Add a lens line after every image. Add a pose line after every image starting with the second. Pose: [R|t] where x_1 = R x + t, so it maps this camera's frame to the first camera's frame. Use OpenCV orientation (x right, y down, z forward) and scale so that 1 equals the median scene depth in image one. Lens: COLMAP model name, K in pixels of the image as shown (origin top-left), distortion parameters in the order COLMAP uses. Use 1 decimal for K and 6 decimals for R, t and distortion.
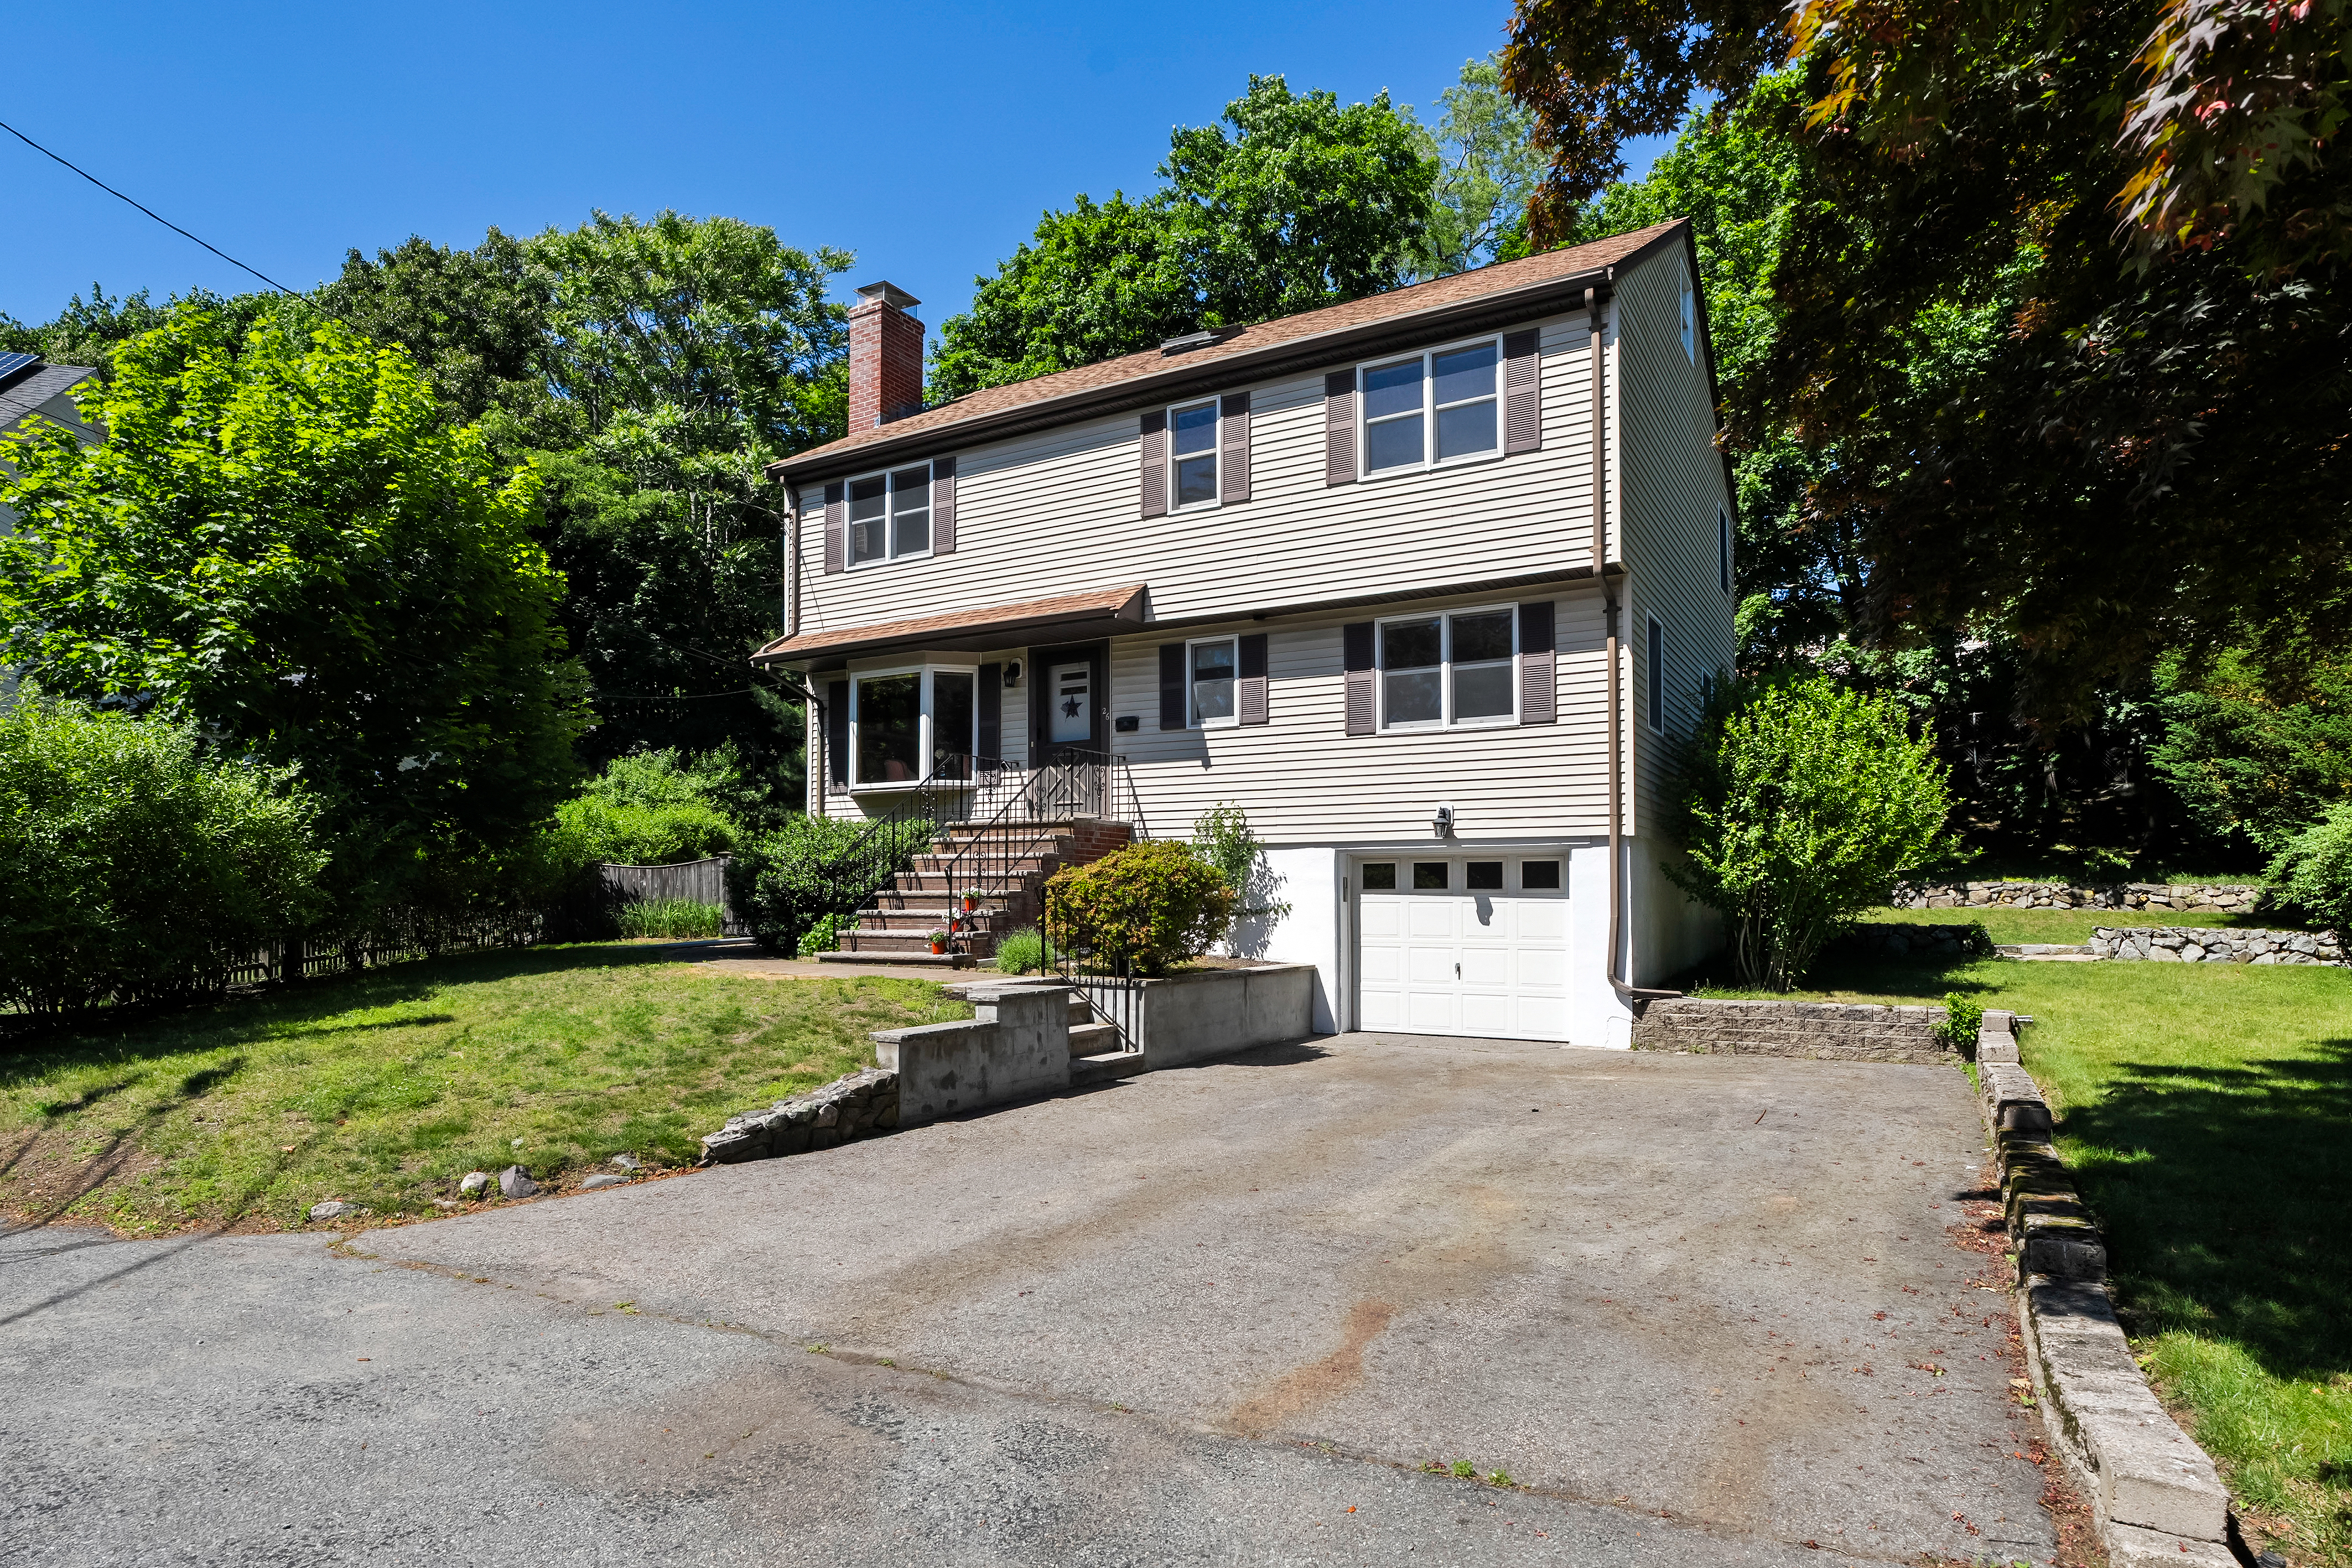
lens RADIAL K [[1182.7, 0, 1174.4], [0, 1182.7, 781.2], [0, 0, 1]] dist [0.000190, 0.000201]
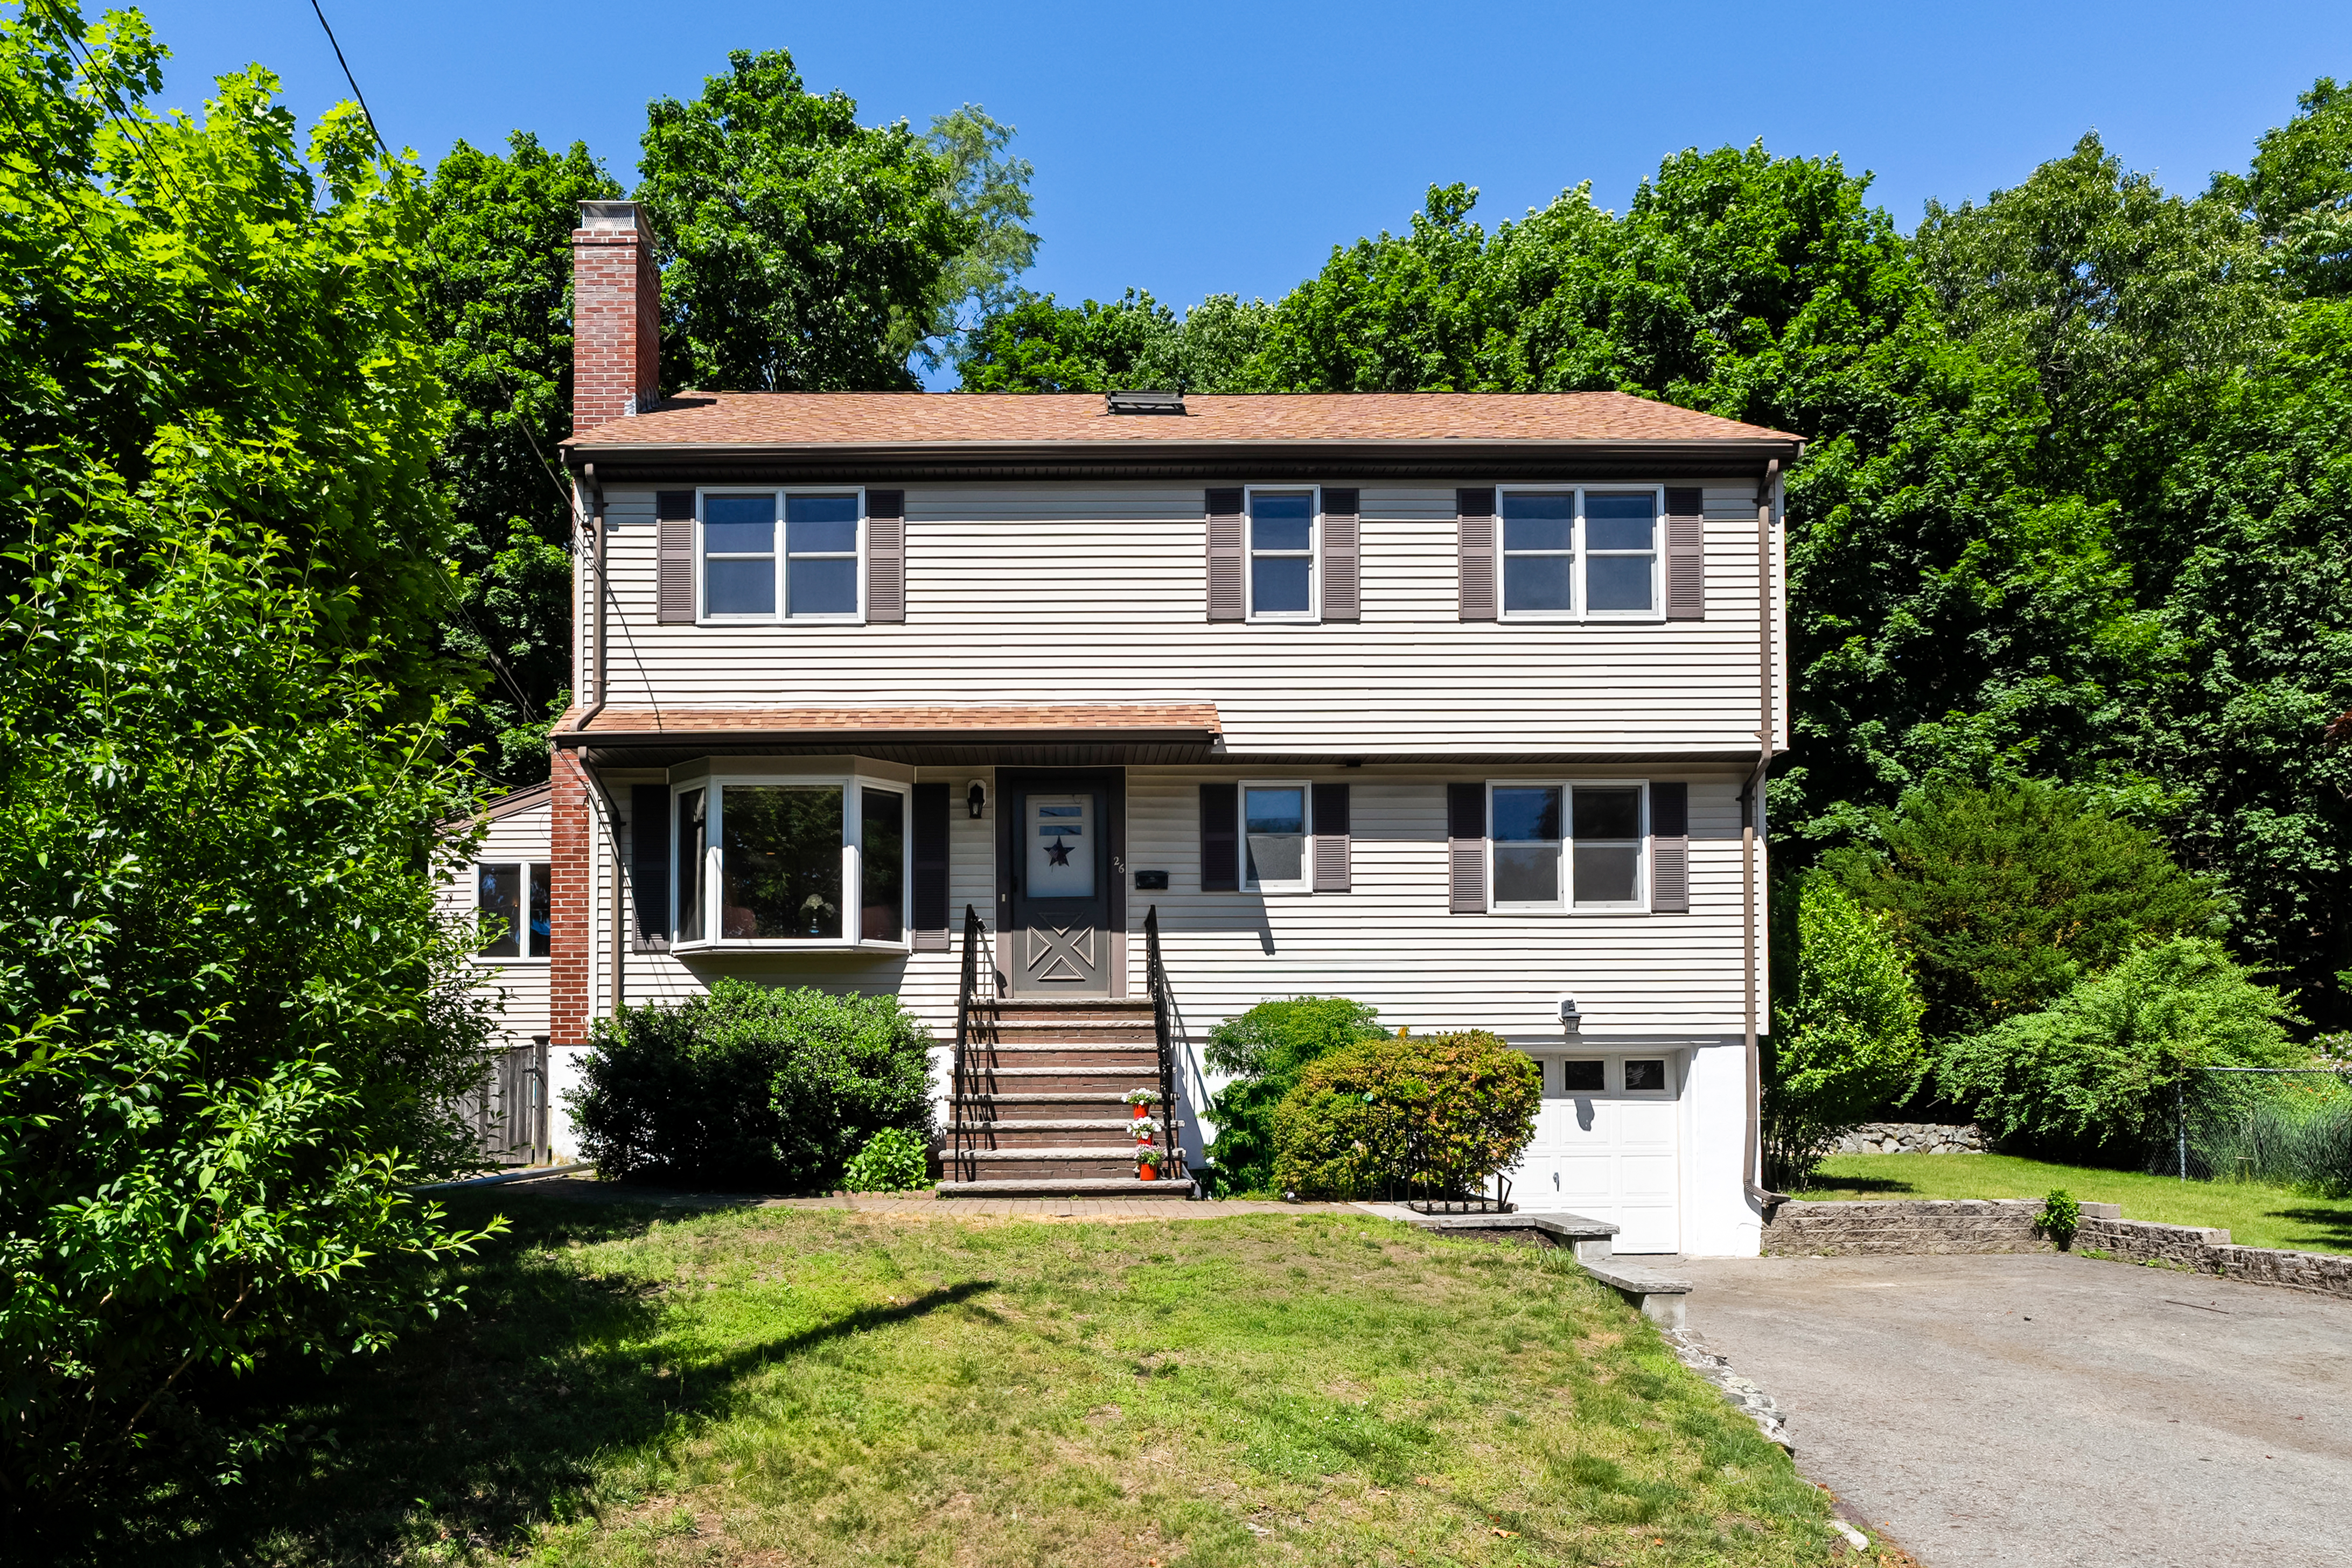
lens RADIAL K [[1309.7, 0, 1175.8], [0, 1309.7, 979.6], [0, 0, 1]] dist [0.000389, 0.000354]
pose [[0.877650, 0.040010, 0.477628, -0.476237], [-0.041243, 0.999118, -0.007910, 0.025706], [-0.477523, -0.012756, 0.878526, 0.254608]]
